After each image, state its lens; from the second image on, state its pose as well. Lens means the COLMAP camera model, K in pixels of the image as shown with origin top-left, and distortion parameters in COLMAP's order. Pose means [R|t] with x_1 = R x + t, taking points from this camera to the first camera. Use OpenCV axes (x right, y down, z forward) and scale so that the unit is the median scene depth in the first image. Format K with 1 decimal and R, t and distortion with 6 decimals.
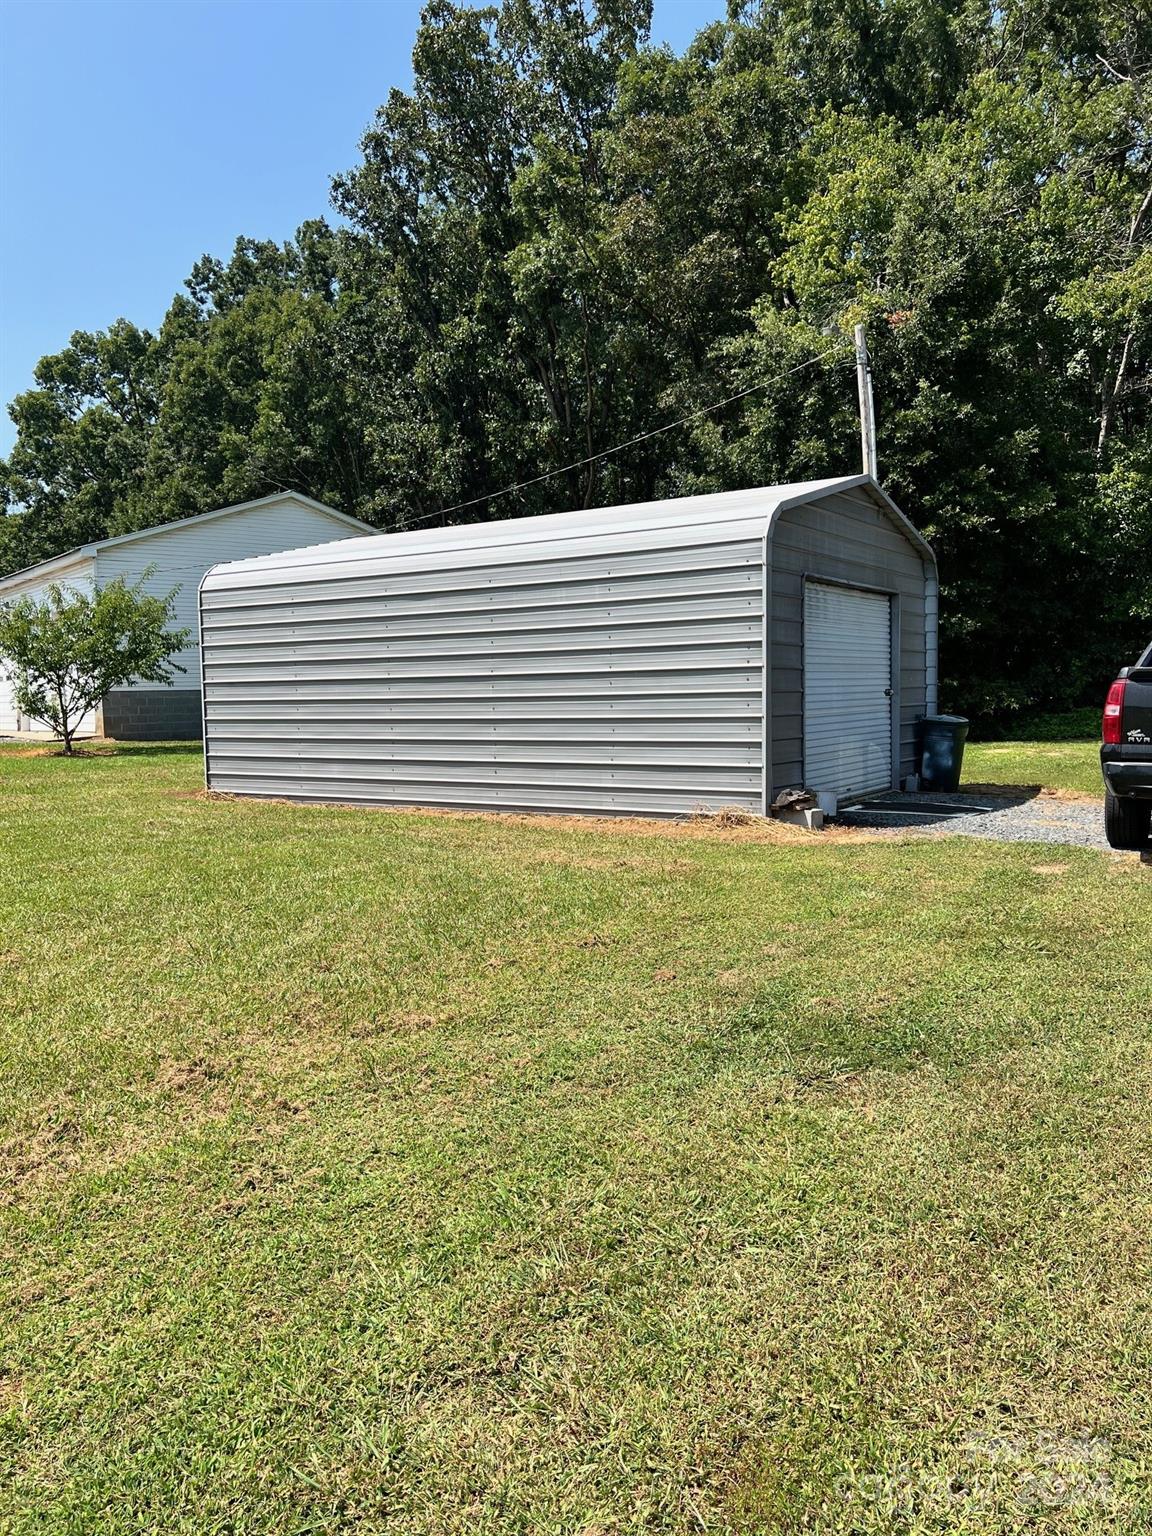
lens RADIAL K [[1160.0, 0, 567.9], [0, 1160.0, 765.5], [0, 0, 1]] dist [0.034758, -0.026978]
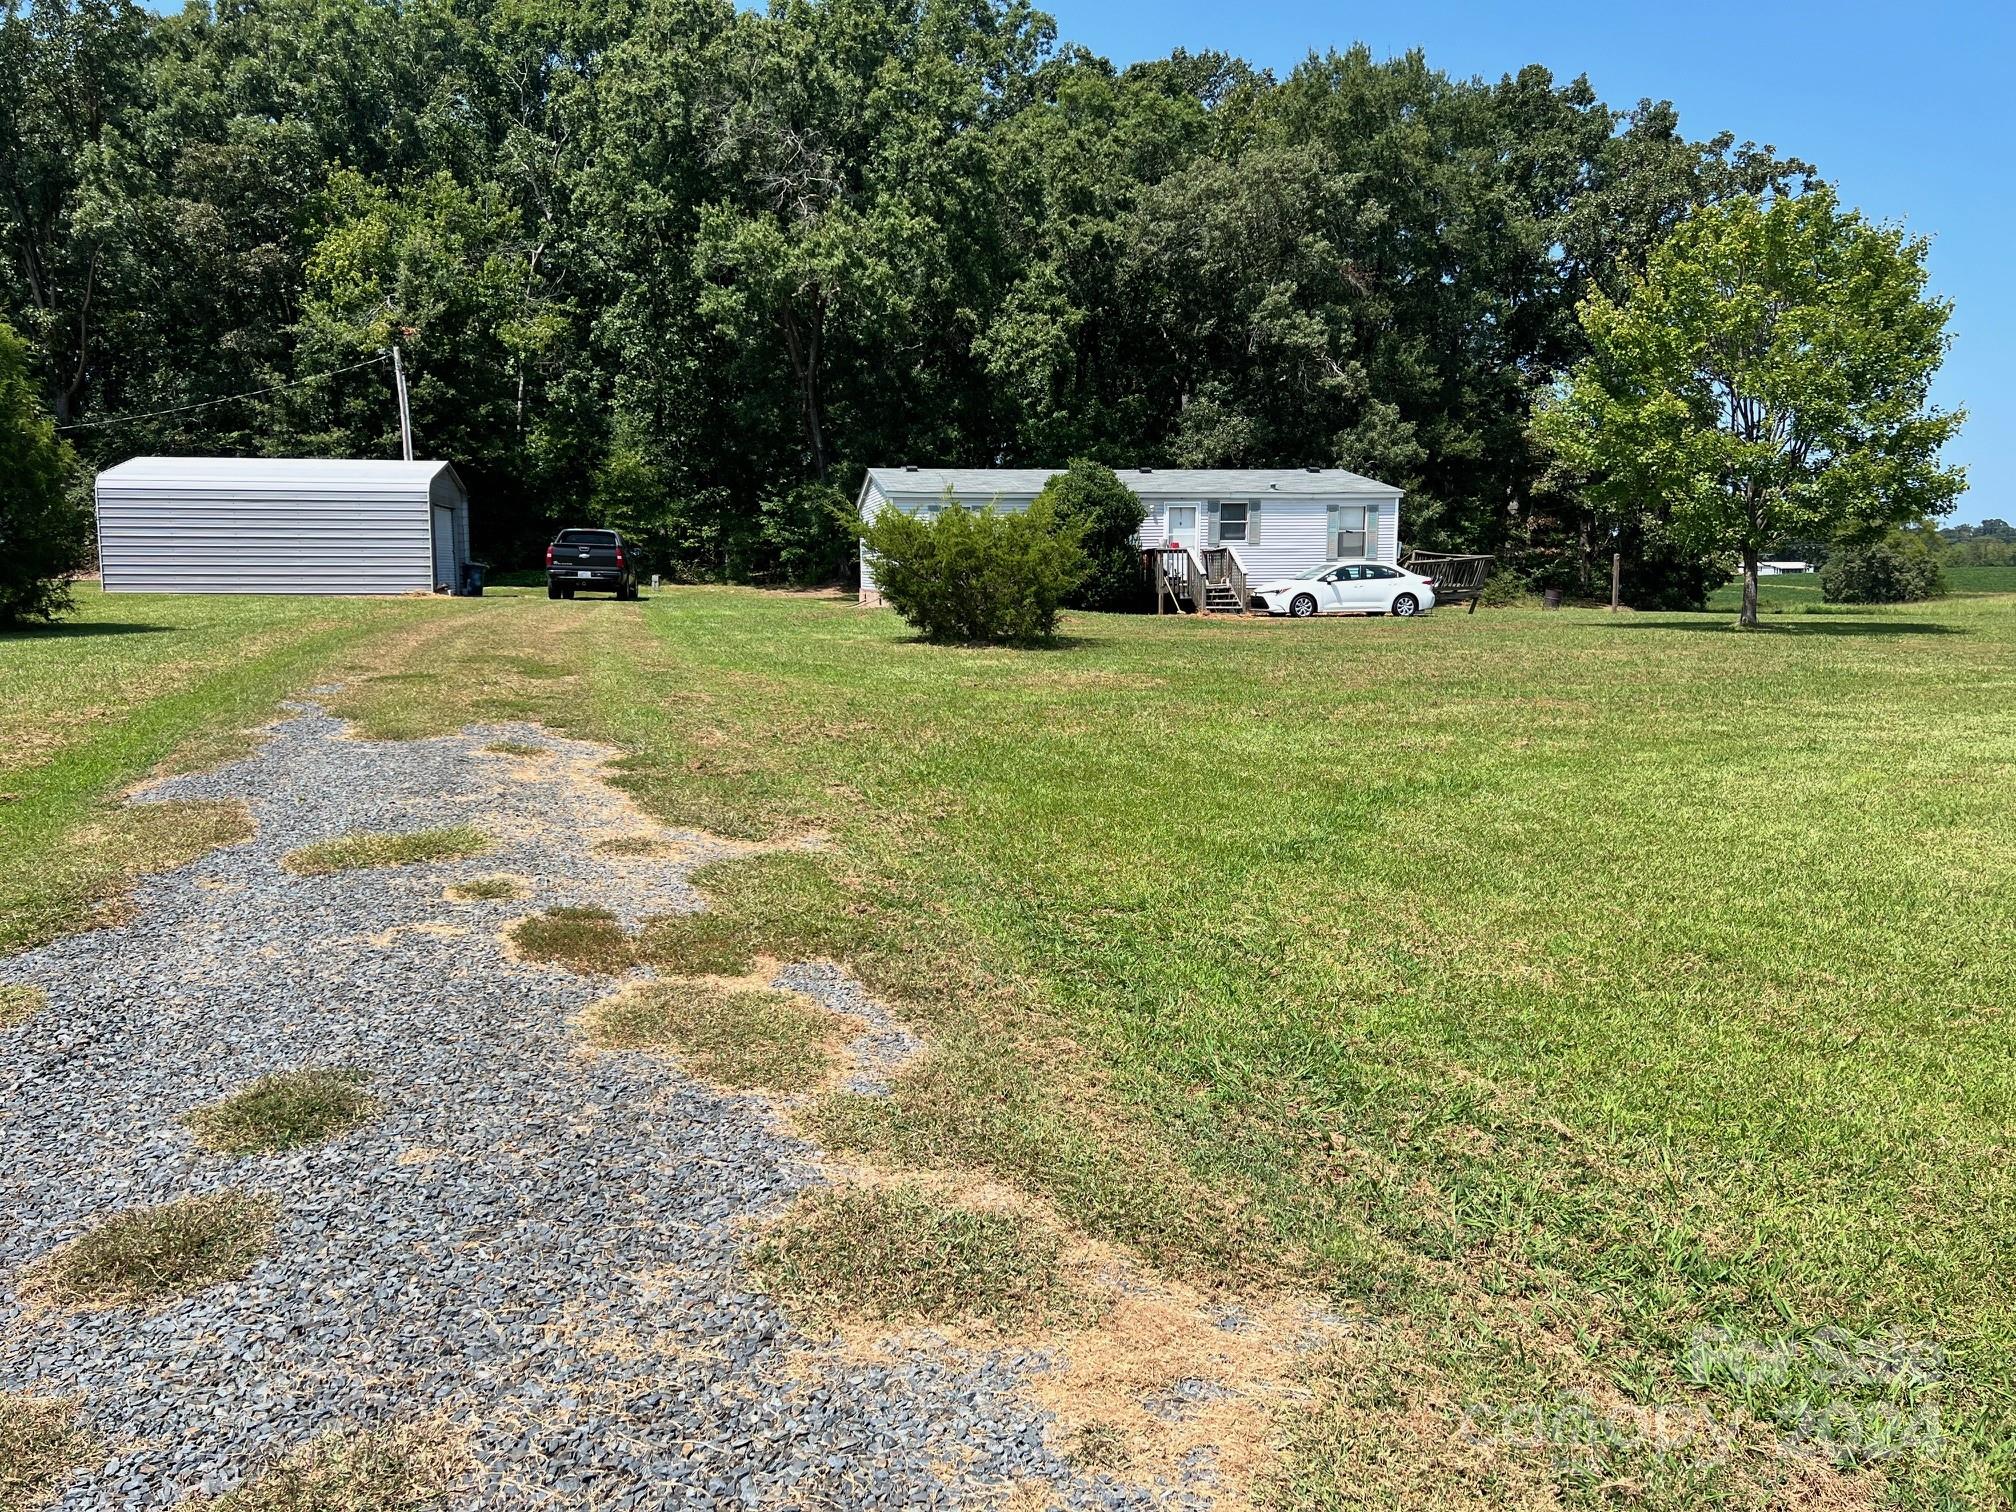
lens RADIAL K [[1522.4, 0, 1013.4], [0, 1522.4, 754.2], [0, 0, 1]] dist [0.034758, -0.026978]
pose [[0.732560, -0.059954, 0.678057, -0.605099], [0.026864, 0.997884, 0.059210, 0.115238], [-0.680172, -0.025159, 0.732621, -1.211618]]
